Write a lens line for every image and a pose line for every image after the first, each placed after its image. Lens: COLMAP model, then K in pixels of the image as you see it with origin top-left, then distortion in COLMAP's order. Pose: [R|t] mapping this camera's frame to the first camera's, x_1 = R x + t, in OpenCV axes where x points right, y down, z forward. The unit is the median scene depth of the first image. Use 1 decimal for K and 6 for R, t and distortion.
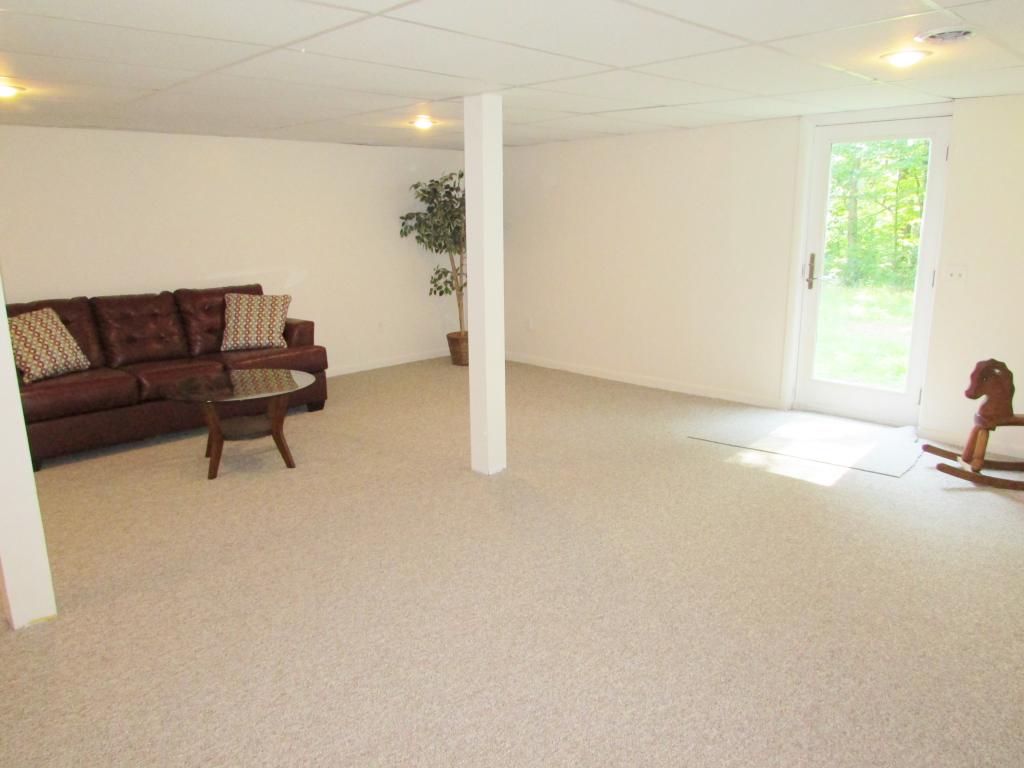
lens RADIAL K [[763.9, 0, 512.7], [0, 763.9, 387.5], [0, 0, 1]] dist [-0.051890, -0.001541]
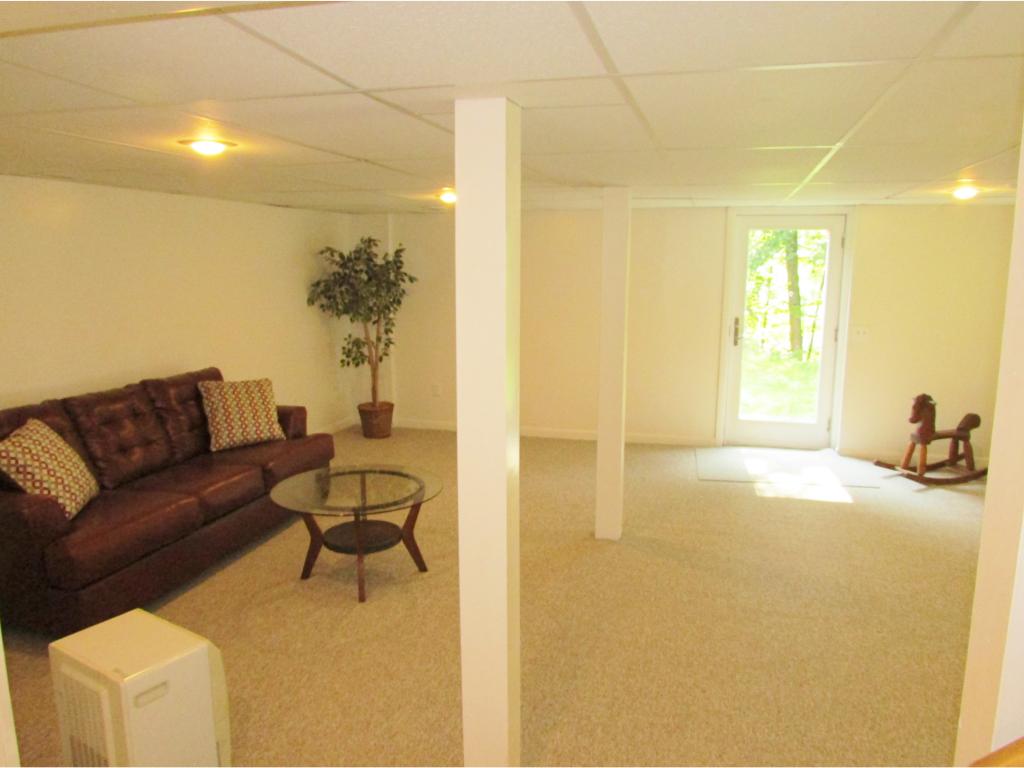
lens RADIAL K [[763.9, 0, 514.8], [0, 763.9, 384.3], [0, 0, 1]] dist [-0.051890, -0.001541]
pose [[0.860005, -0.069344, 0.505552, -0.514713], [0.100425, 0.994348, -0.034446, -0.059568], [-0.500306, 0.080394, 0.862108, 0.116580]]
